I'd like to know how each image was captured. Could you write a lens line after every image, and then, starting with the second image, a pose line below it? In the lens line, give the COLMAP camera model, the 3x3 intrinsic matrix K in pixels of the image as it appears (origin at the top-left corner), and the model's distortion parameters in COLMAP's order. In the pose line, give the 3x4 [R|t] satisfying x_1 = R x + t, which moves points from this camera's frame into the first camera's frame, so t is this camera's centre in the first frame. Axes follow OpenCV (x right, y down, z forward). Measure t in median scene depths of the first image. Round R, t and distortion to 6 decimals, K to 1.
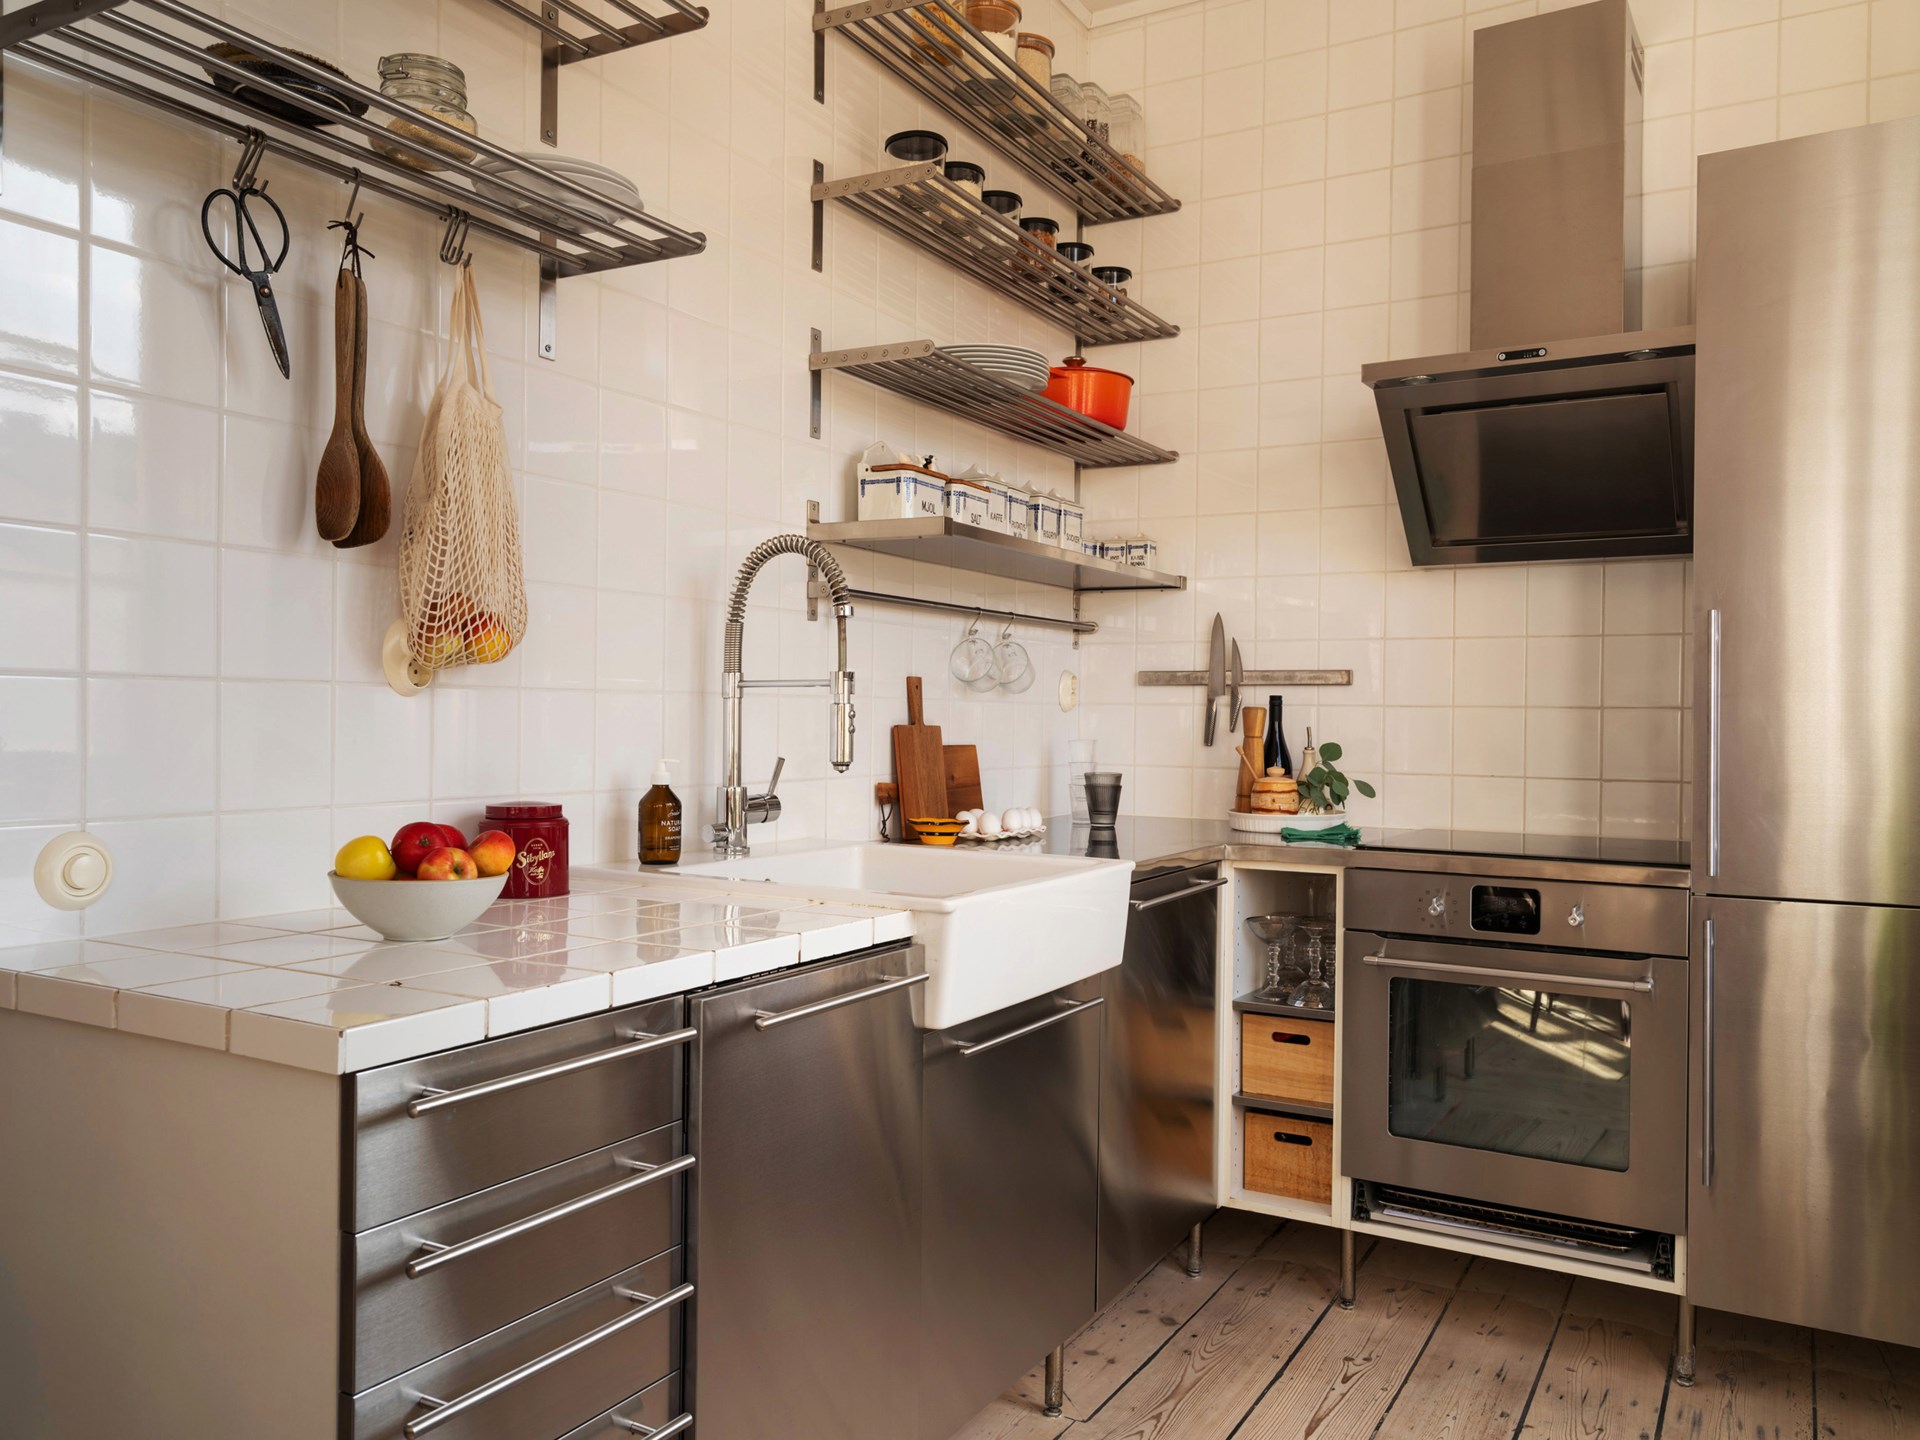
lens RADIAL K [[1505.0, 0, 960.0], [0, 1505.0, 720.0], [0, 0, 1]] dist [-0.000150, -0.003593]
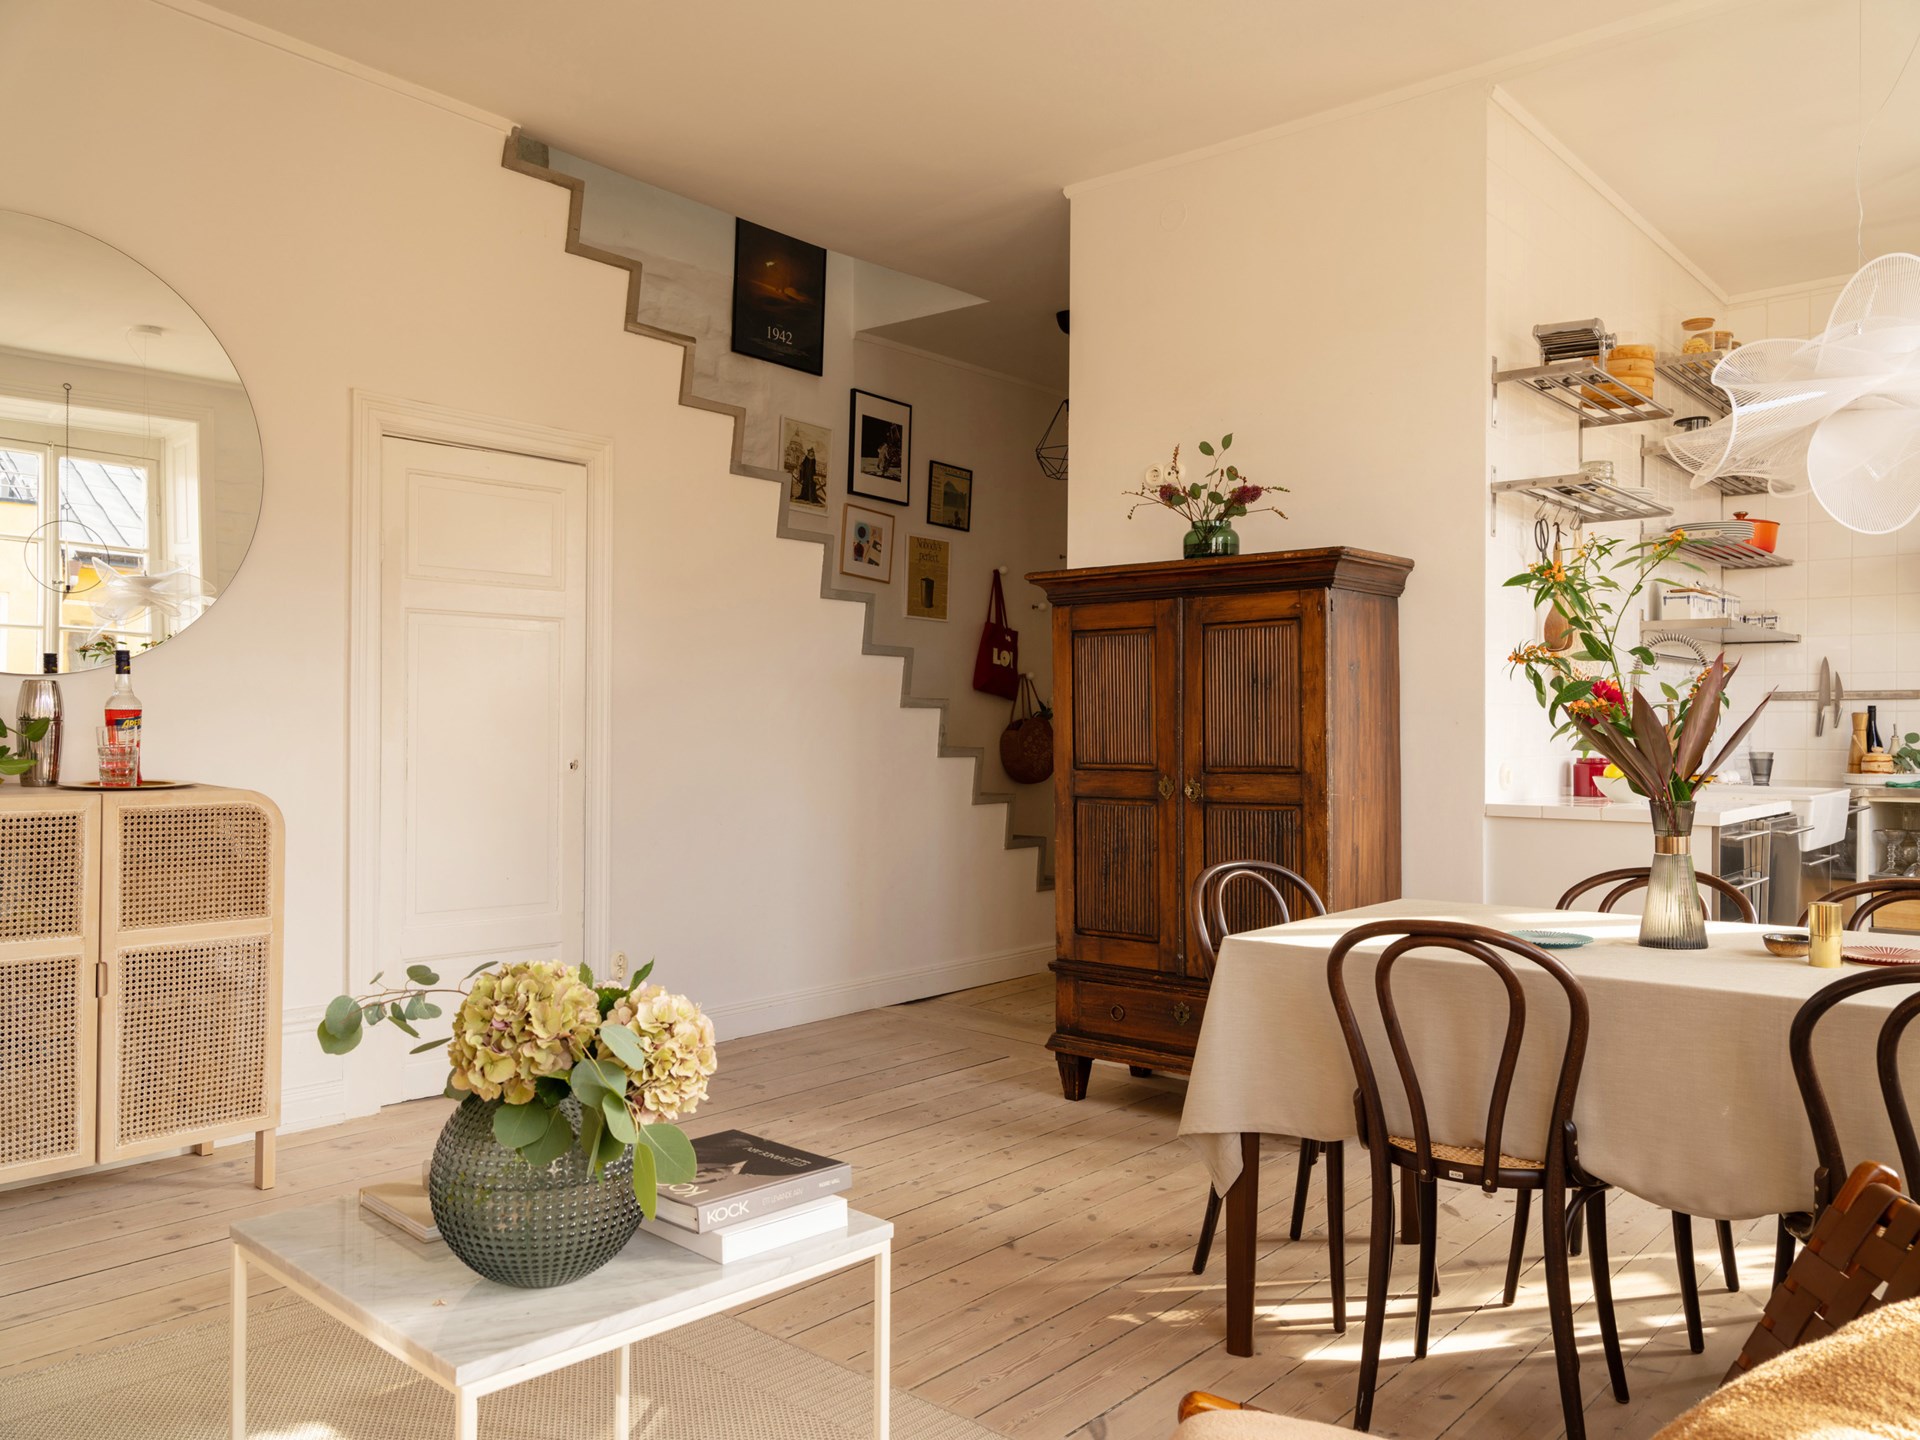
lens RADIAL K [[1460.4, 0, 961.3], [0, 1460.4, 727.4], [0, 0, 1]] dist [0.003840, 0.001655]
pose [[0.980290, -0.011157, -0.197250, -0.471493], [0.010040, 0.999927, -0.006662, 0.009103], [0.197310, 0.004550, 0.980331, -0.821240]]
